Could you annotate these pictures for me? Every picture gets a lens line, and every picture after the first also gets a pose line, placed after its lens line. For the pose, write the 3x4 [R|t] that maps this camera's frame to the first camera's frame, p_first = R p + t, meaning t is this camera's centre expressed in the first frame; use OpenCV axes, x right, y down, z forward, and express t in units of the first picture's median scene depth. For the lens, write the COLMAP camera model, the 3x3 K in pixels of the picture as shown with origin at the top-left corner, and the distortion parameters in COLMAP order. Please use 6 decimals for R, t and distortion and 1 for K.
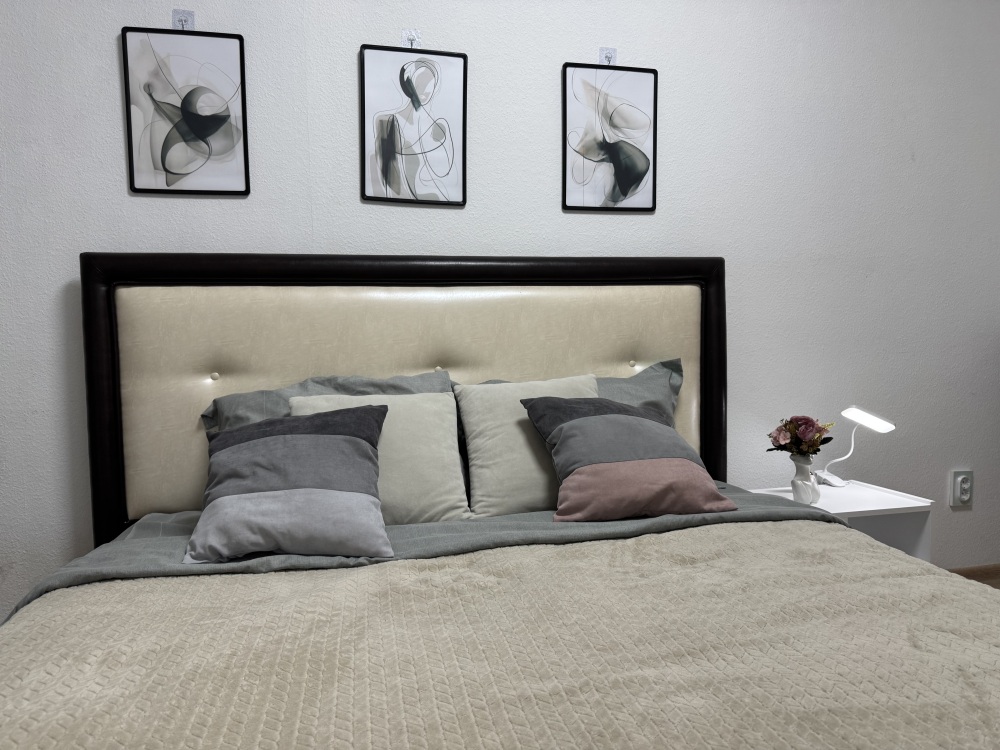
lens RADIAL K [[682.8, 0, 499.3], [0, 682.8, 381.7], [0, 0, 1]] dist [-0.013465, -0.020900]
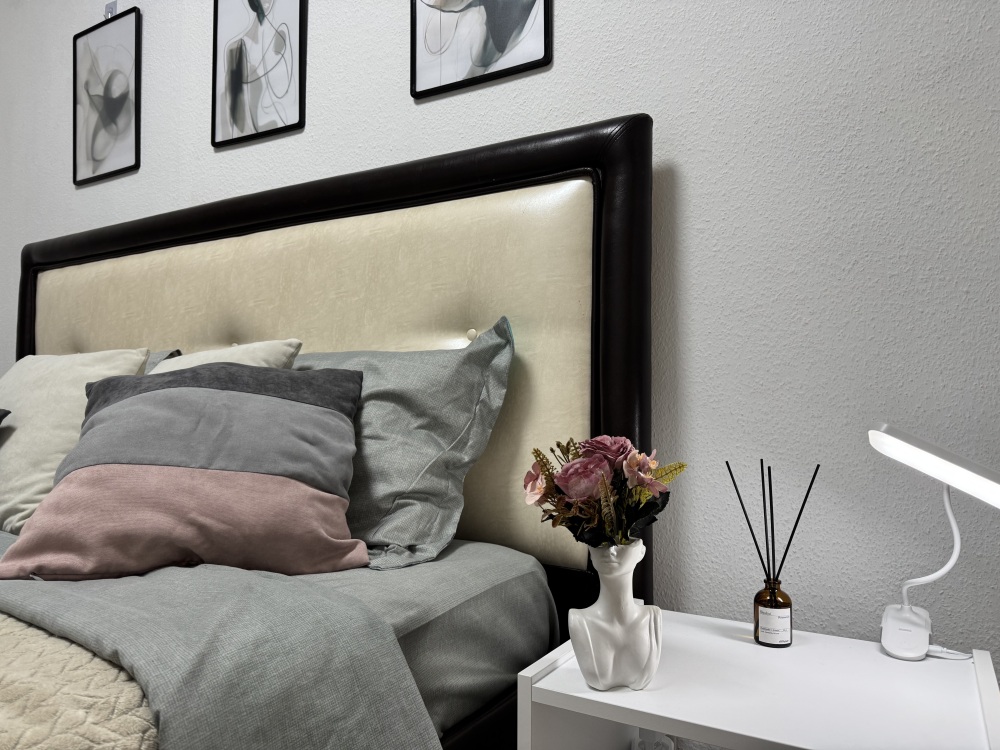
lens RADIAL K [[682.8, 0, 500.8], [0, 682.8, 369.6], [0, 0, 1]] dist [-0.013465, -0.020900]
pose [[0.753732, -0.004866, -0.657164, 0.607973], [-0.039146, 0.997865, -0.052288, 0.034597], [0.656015, 0.065136, 0.751932, 0.615101]]
